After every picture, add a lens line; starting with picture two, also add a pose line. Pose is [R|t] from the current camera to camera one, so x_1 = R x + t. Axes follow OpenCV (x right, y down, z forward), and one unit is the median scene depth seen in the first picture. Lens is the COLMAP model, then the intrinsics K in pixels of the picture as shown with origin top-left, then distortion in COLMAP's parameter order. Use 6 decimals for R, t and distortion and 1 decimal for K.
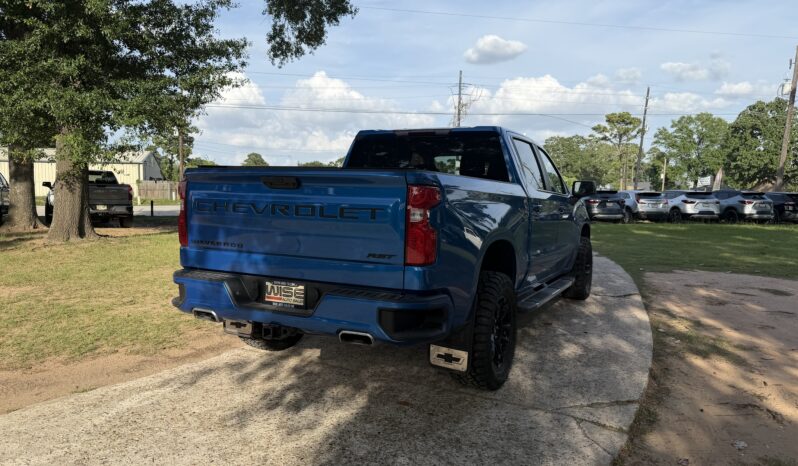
lens RADIAL K [[552.9, 0, 399.0], [0, 552.9, 233.0], [0, 0, 1]] dist [0.101302, -0.152707]
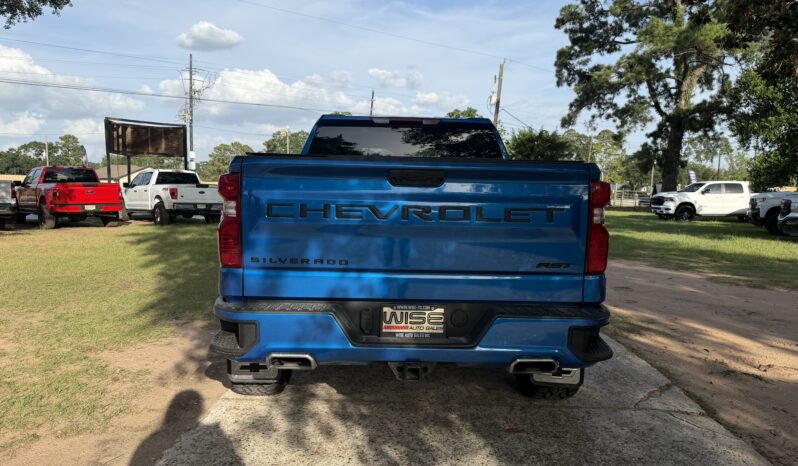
lens RADIAL K [[558.4, 0, 353.0], [0, 558.4, 222.2], [0, 0, 1]] dist [0.065524, -0.102754]
pose [[0.887335, -0.030103, 0.460142, -0.091637], [0.033758, 0.999430, 0.000286, -0.004536], [-0.459888, 0.015280, 0.887845, 0.049040]]
